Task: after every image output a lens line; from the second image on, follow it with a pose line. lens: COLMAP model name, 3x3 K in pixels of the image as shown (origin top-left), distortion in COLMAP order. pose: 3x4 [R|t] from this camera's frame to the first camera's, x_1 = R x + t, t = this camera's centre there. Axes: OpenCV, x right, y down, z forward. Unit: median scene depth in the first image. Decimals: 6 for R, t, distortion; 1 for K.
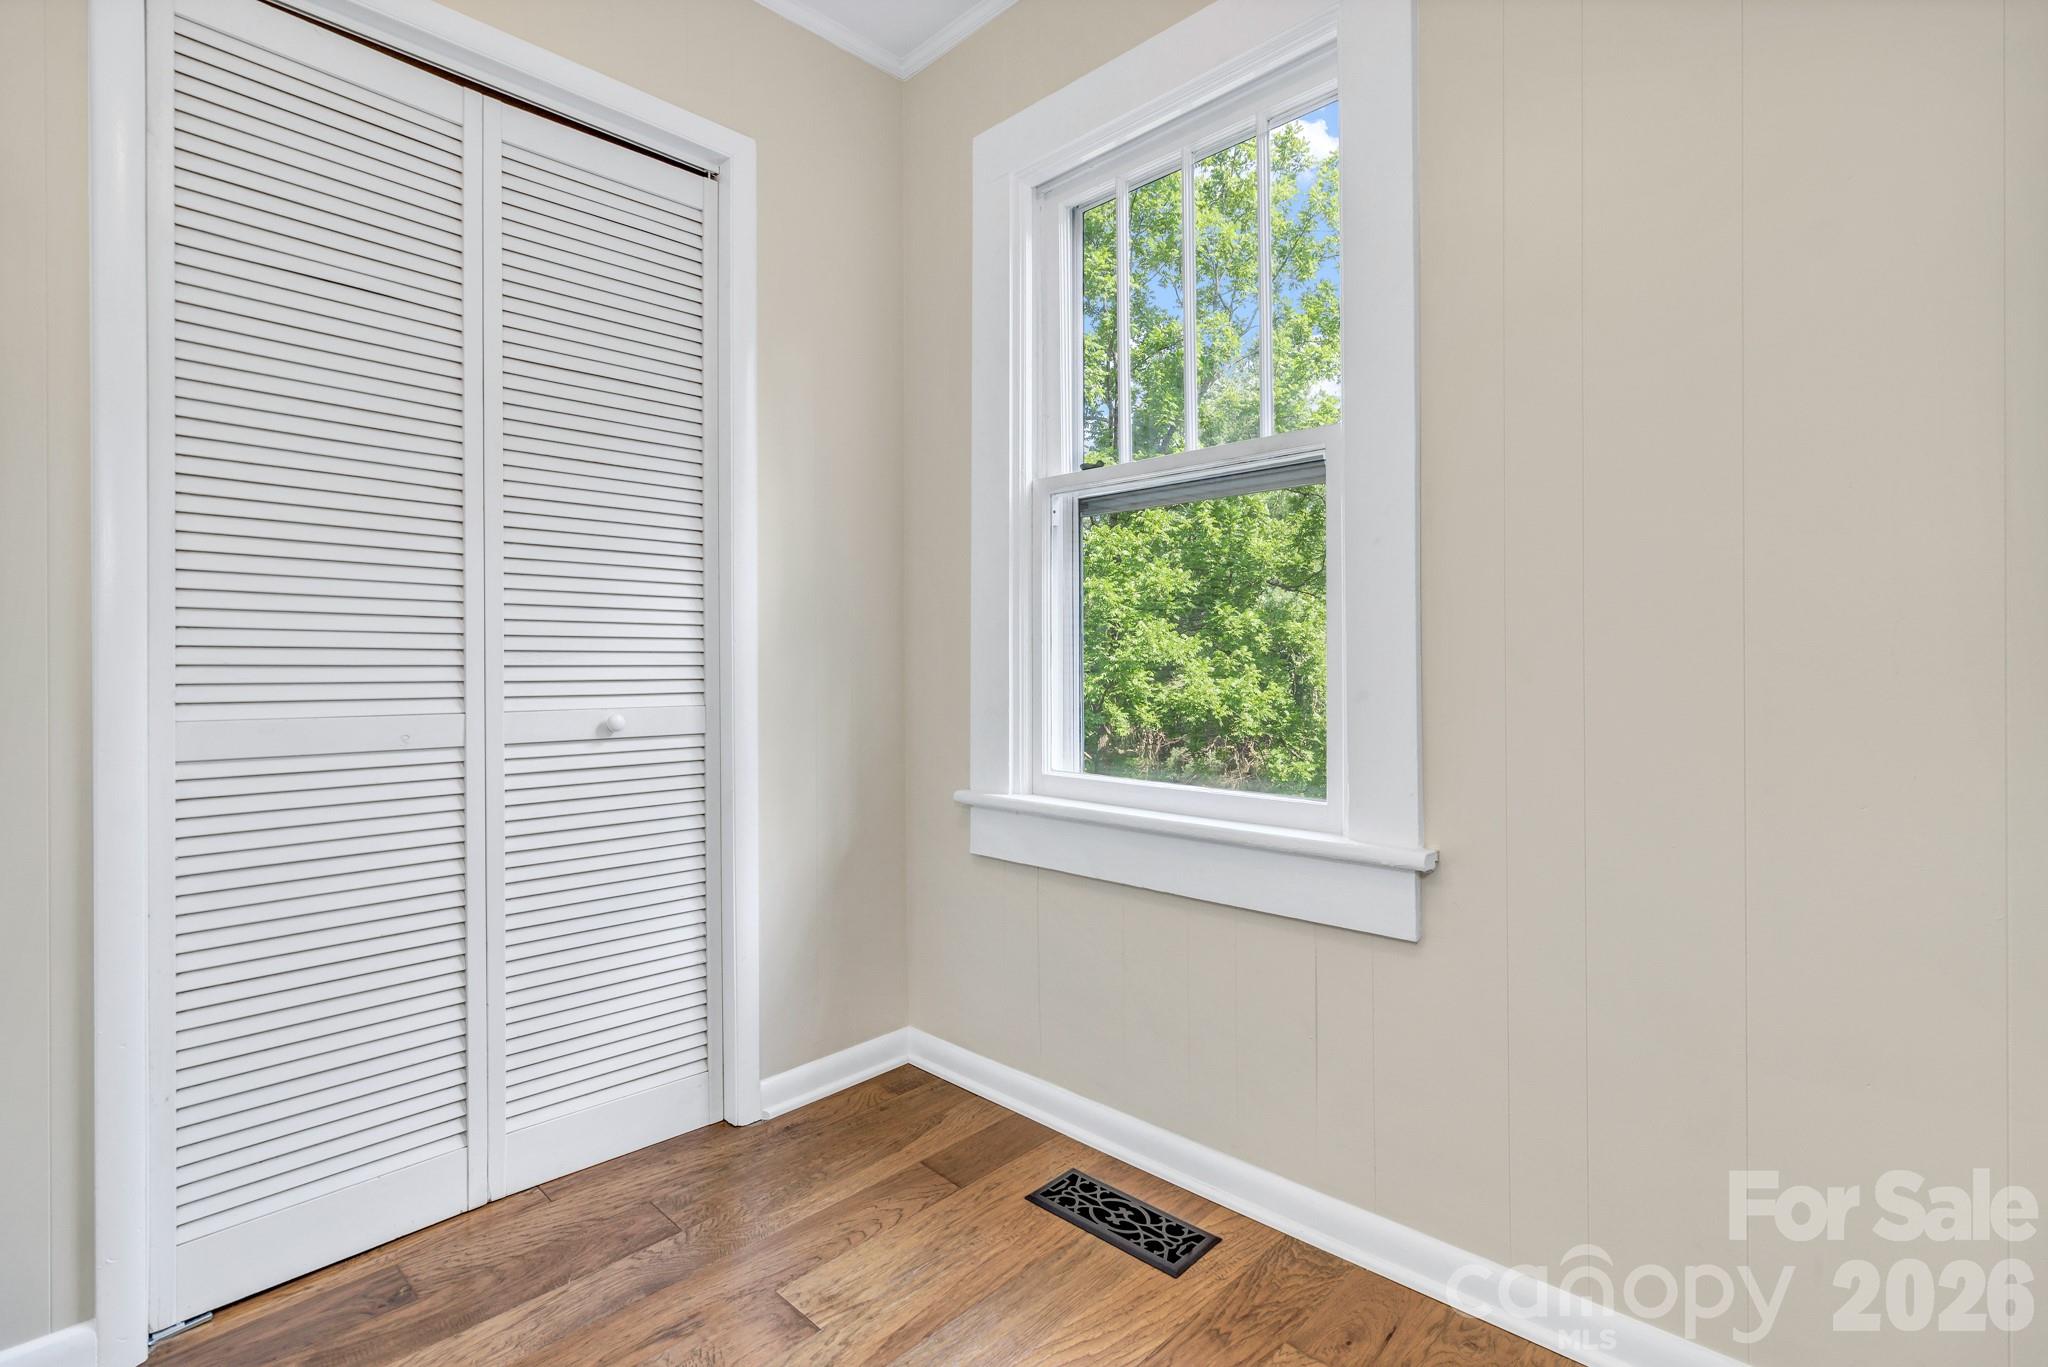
lens RADIAL K [[961.4, 0, 1038.0], [0, 961.4, 659.2], [0, 0, 1]] dist [-0.002772, 0.000068]
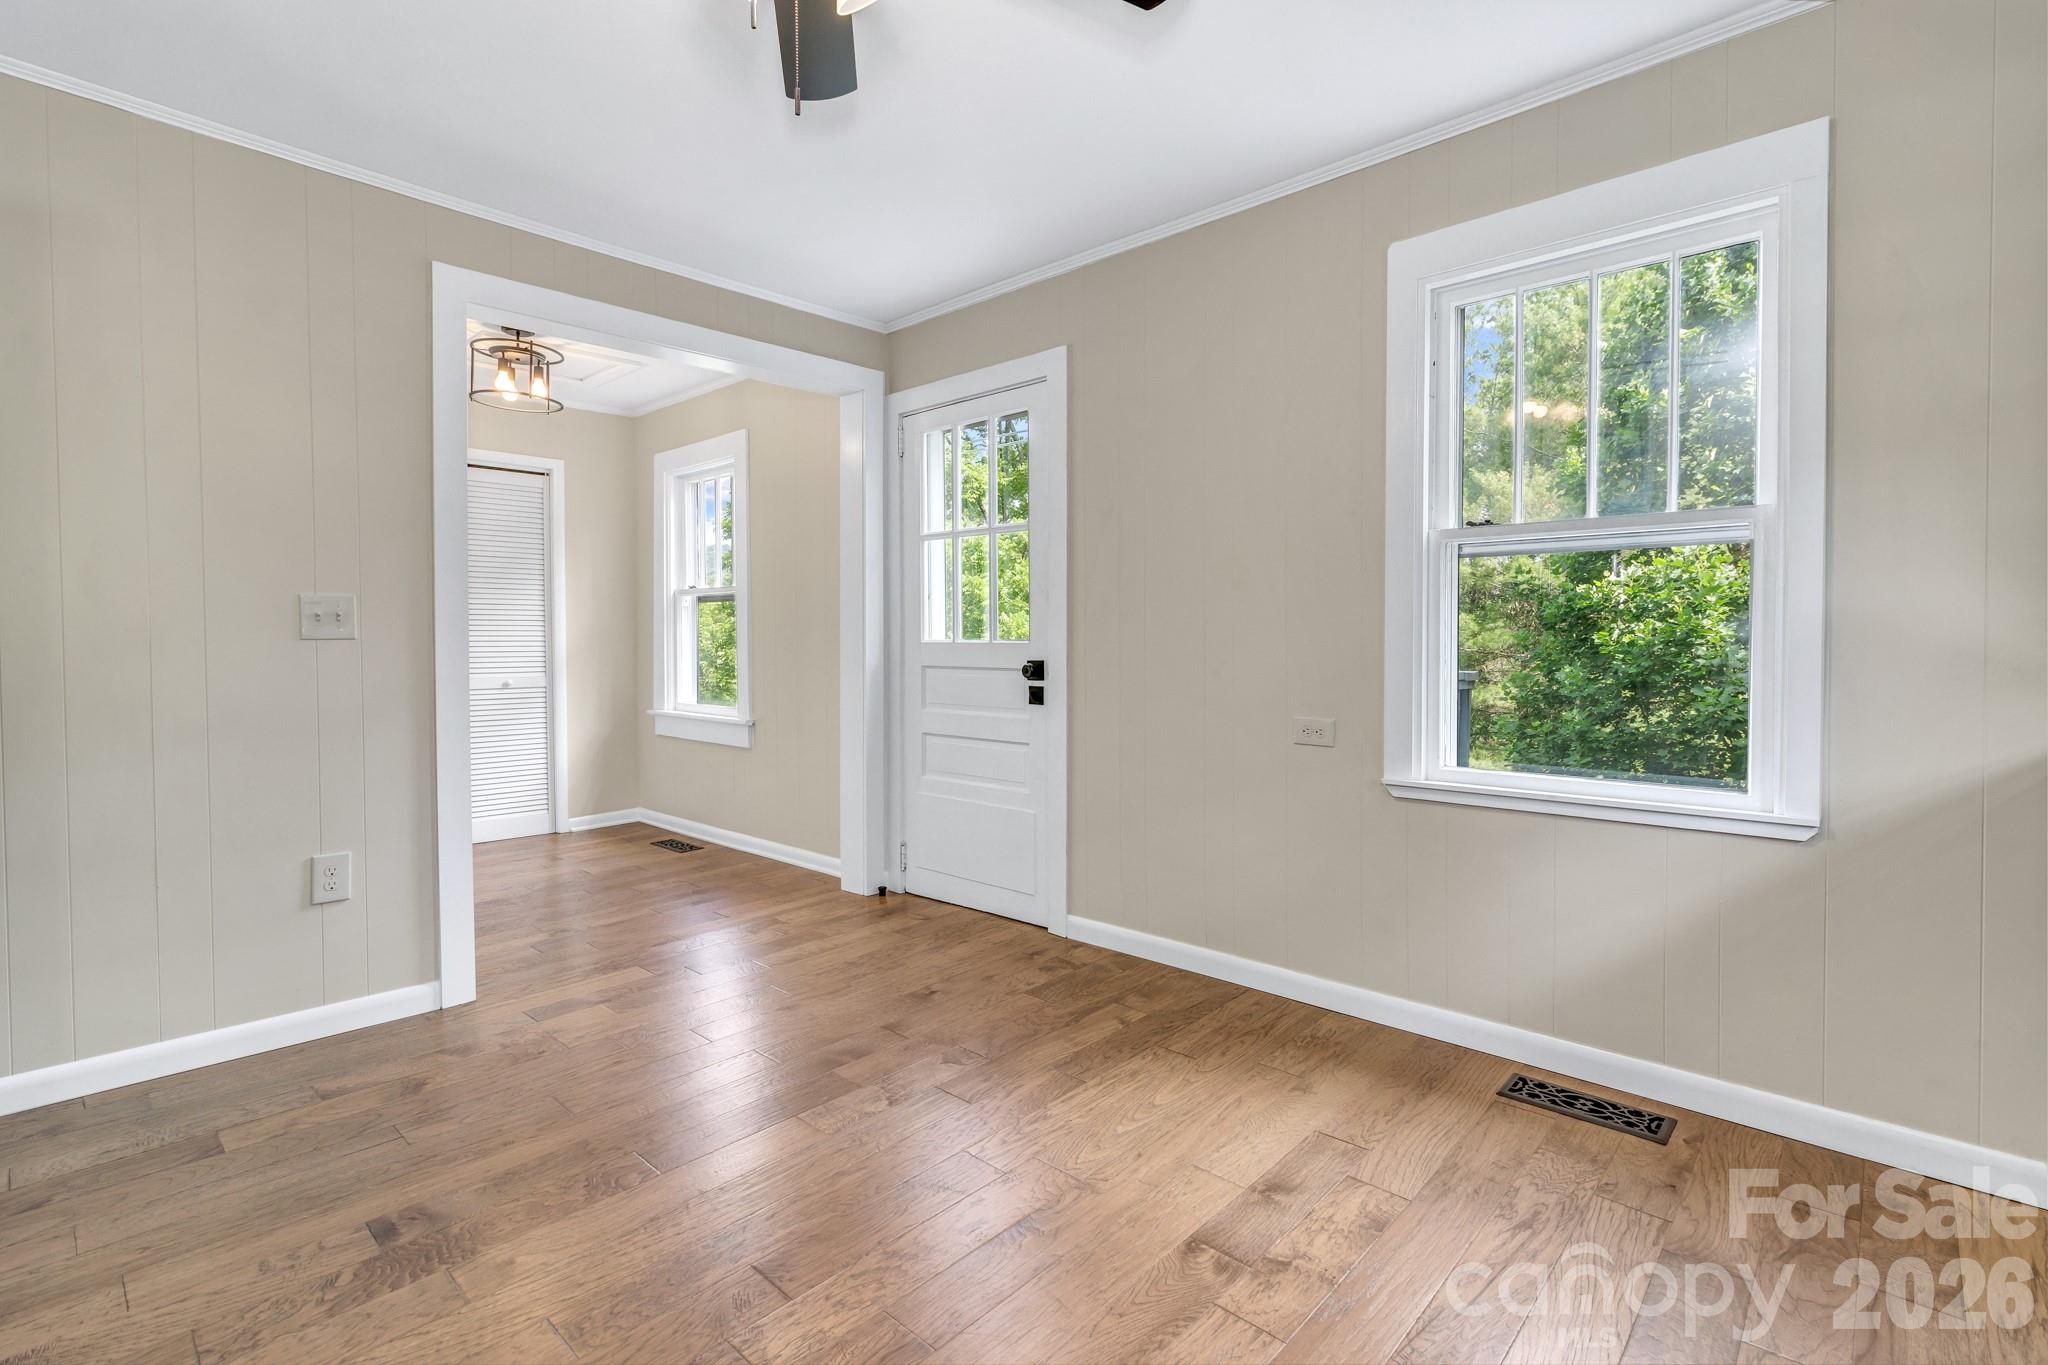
lens RADIAL K [[924.2, 0, 1009.9], [0, 924.2, 653.6], [0, 0, 1]] dist [0.000239, -0.000667]
pose [[0.999997, -0.001097, -0.002131, 1.099254], [0.001138, 0.999807, 0.019600, -0.073783], [0.002109, -0.019602, 0.999806, -1.804604]]
